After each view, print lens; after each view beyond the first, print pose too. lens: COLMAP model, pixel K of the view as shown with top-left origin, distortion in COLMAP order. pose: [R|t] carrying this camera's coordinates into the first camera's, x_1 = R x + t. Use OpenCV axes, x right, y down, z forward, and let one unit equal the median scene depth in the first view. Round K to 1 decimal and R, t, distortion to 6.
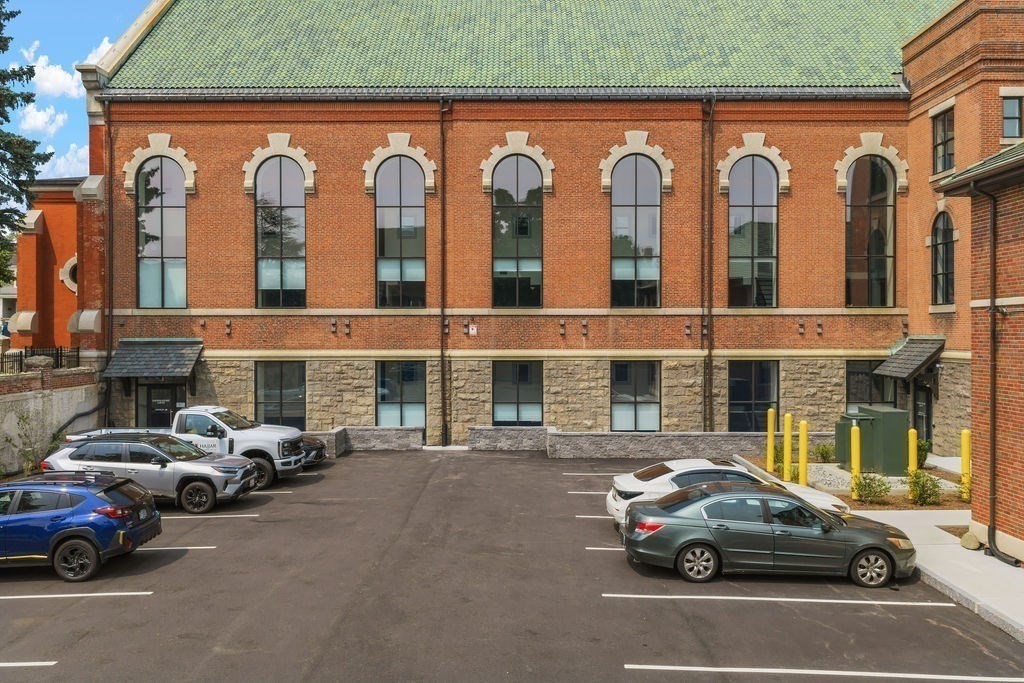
lens RADIAL K [[857.6, 0, 509.4], [0, 857.6, 336.5], [0, 0, 1]] dist [0.023537, -0.040409]
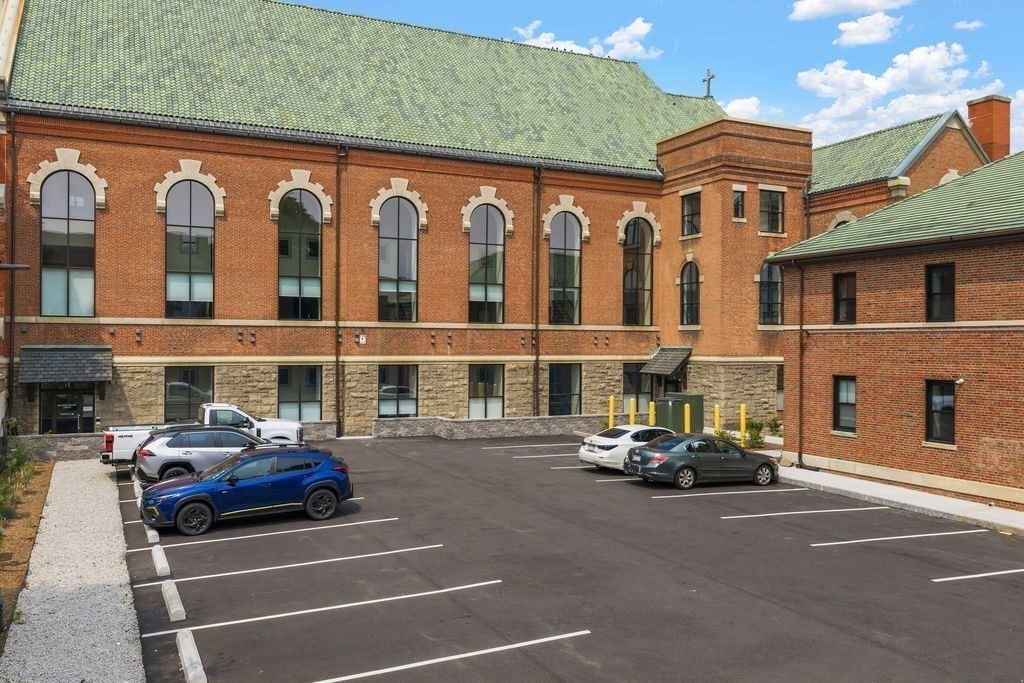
lens RADIAL K [[857.6, 0, 512.8], [0, 857.6, 345.4], [0, 0, 1]] dist [0.023537, -0.040409]
pose [[0.898582, 0.004490, 0.438782, -0.381323], [-0.004144, 0.999990, -0.001746, 0.001803], [-0.438785, -0.000250, 0.898592, -0.173815]]
